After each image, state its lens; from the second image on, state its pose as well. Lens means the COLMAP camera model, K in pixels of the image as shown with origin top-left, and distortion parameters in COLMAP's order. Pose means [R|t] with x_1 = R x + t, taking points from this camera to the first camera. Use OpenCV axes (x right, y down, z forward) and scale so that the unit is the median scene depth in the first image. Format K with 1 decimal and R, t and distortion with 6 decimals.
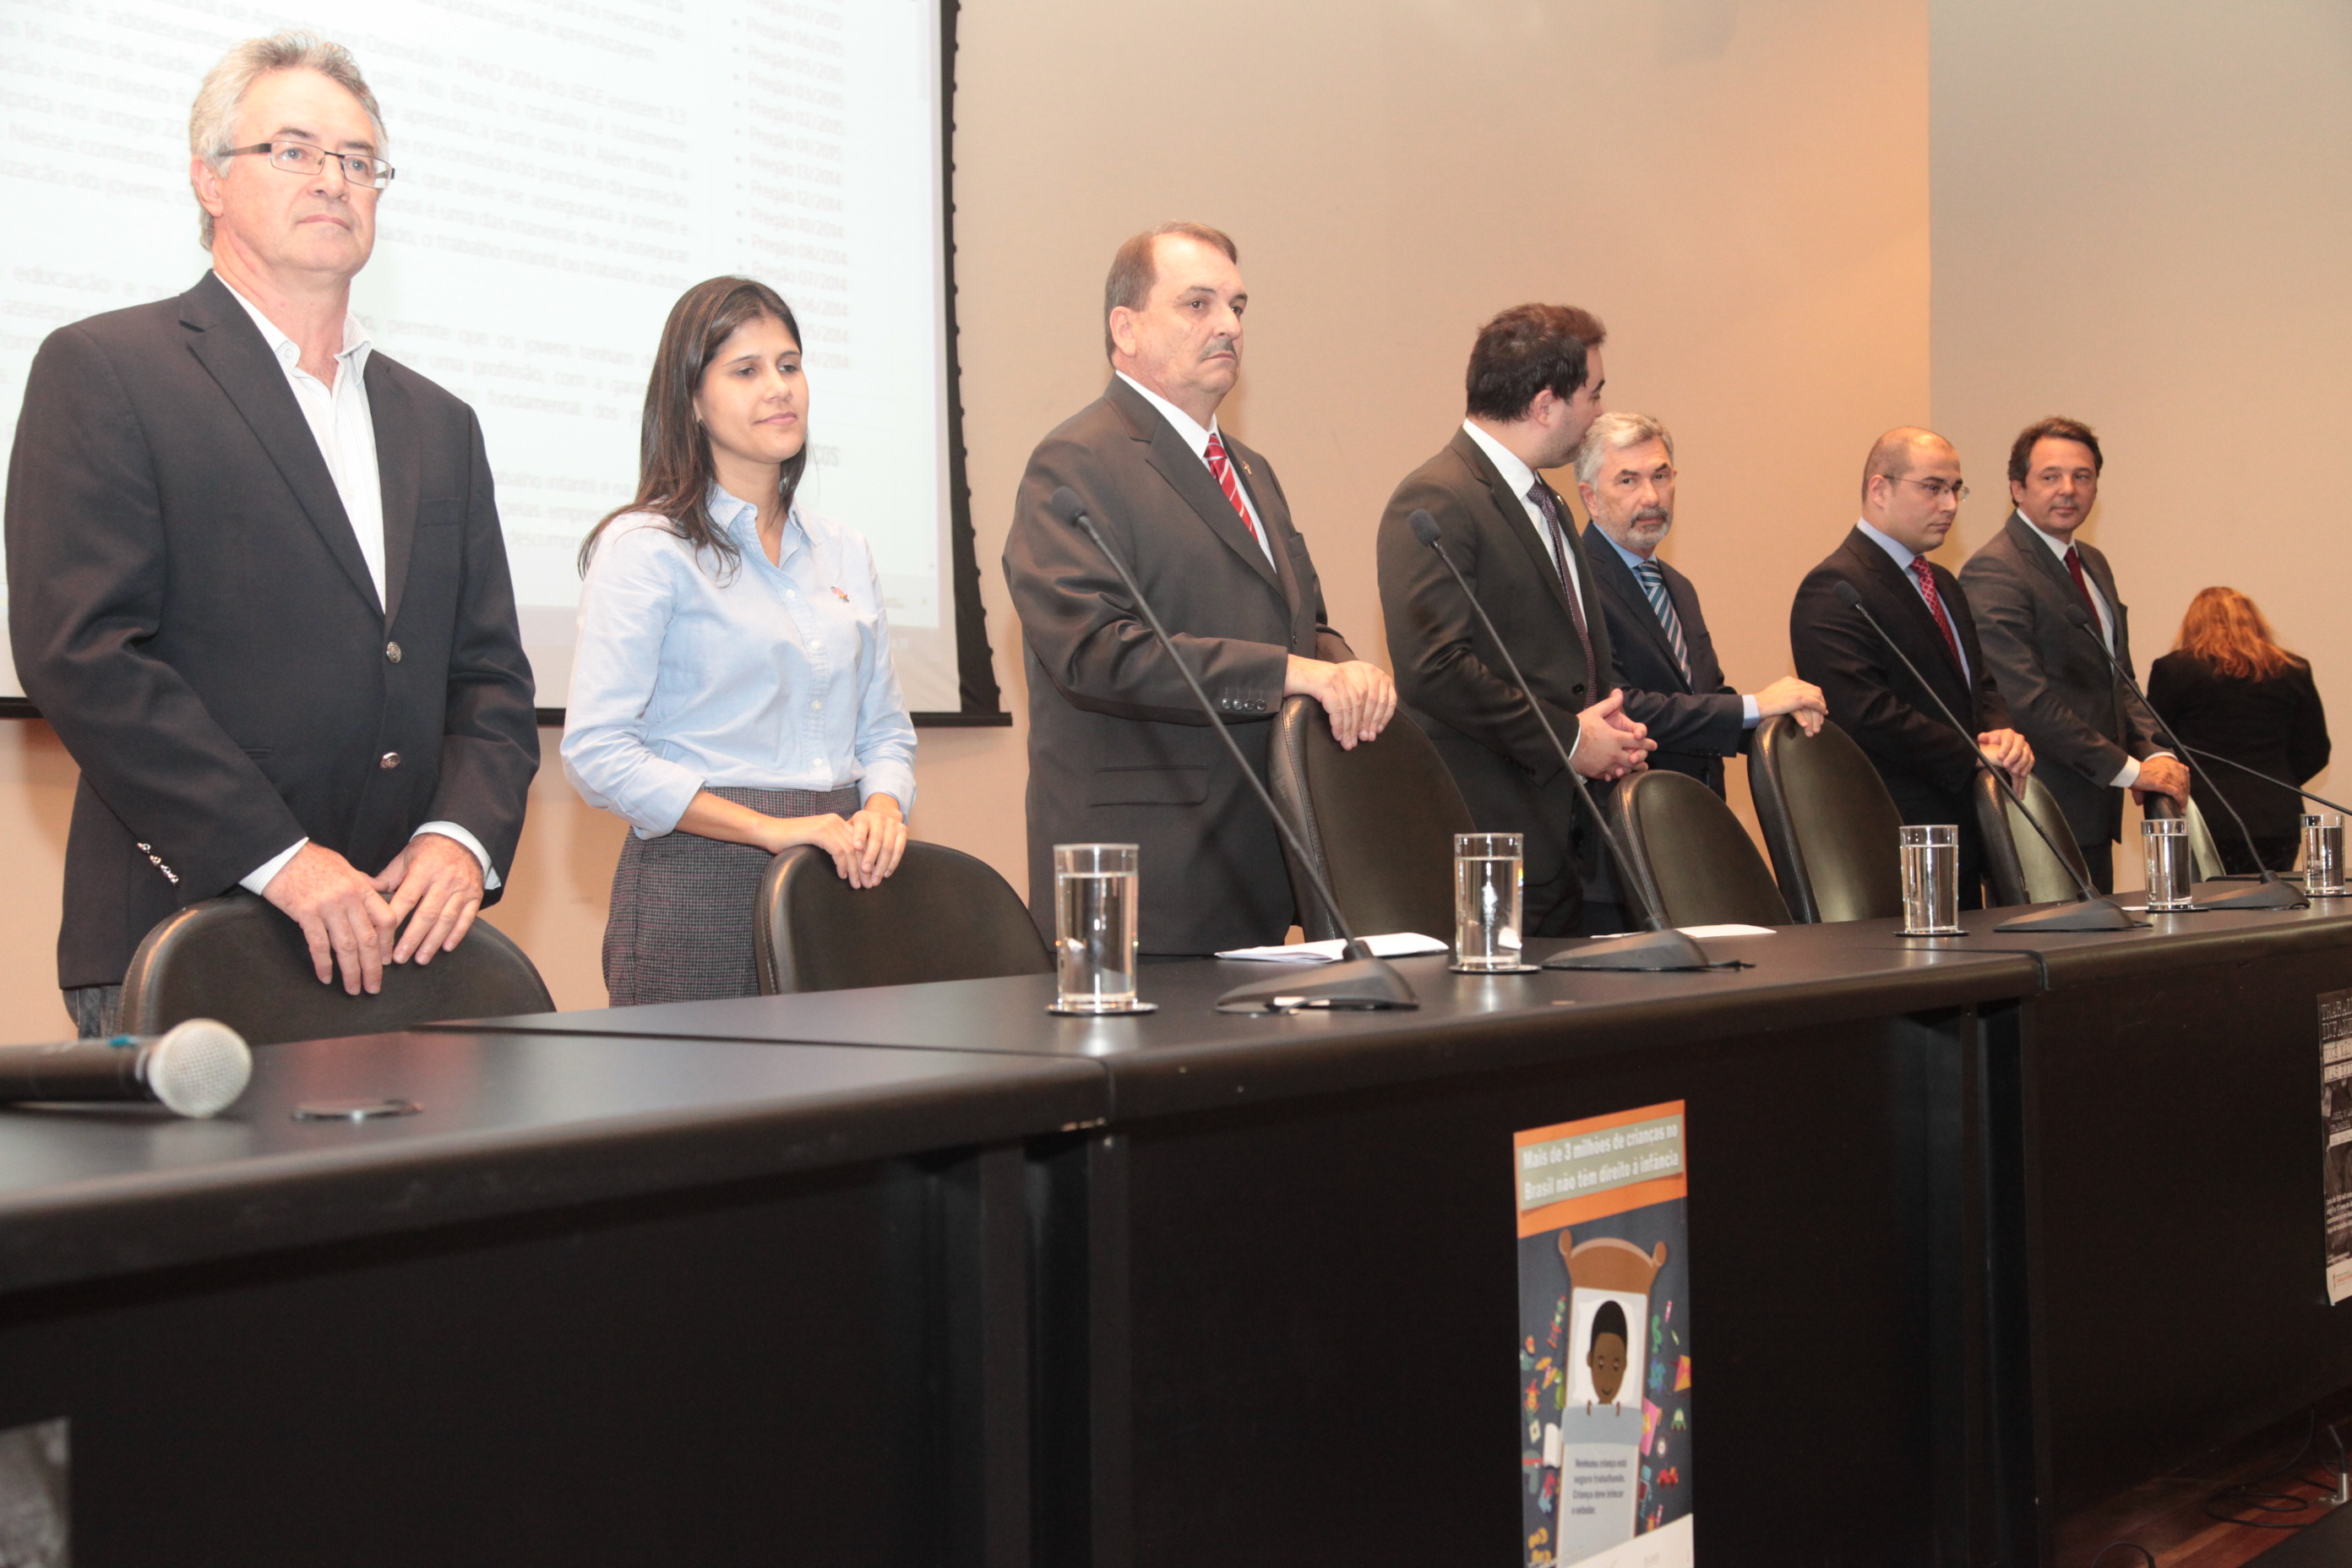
lens RADIAL K [[3114.6, 0, 1171.9], [0, 3114.6, 779.7], [0, 0, 1]] dist [0.057547, 0.000000]
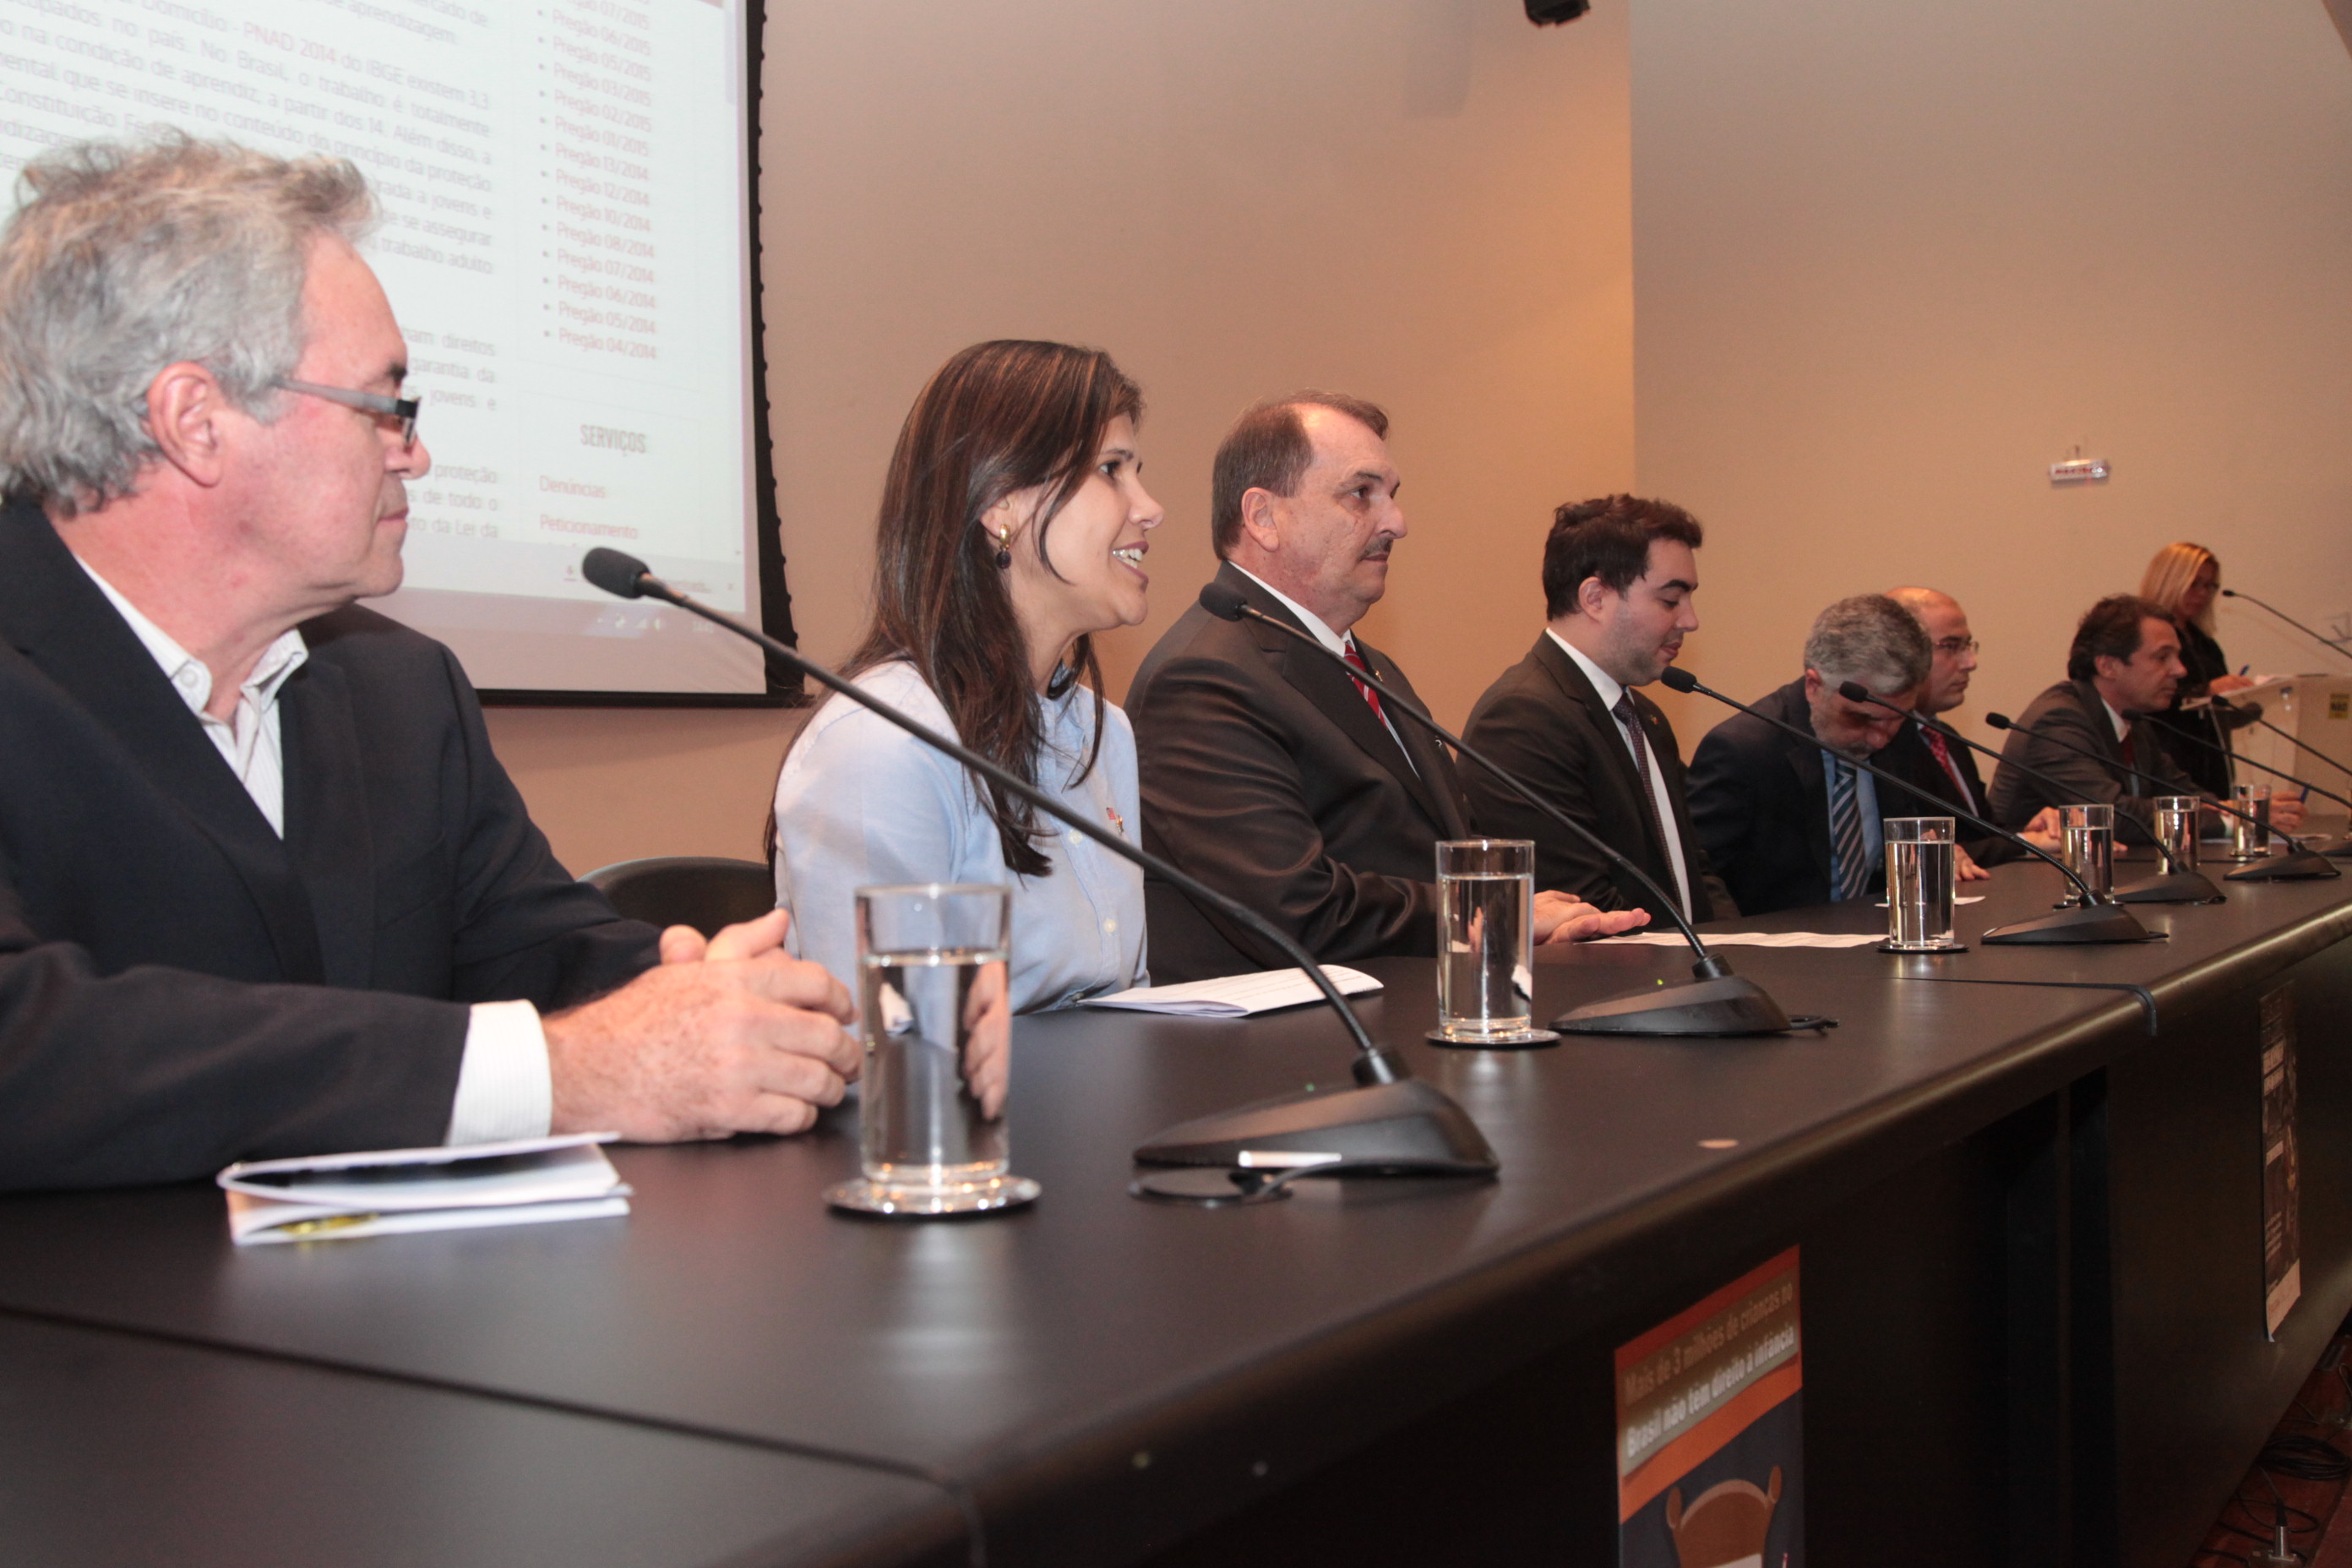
lens RADIAL K [[2419.4, 0, 1173.4], [0, 2419.4, 796.4], [0, 0, 1]] dist [0.019467, 0.000000]
pose [[0.995851, 0.001239, 0.090990, -0.006422], [-0.002652, 0.999878, 0.015412, -0.000191], [-0.090960, -0.015590, 0.995733, 0.199109]]
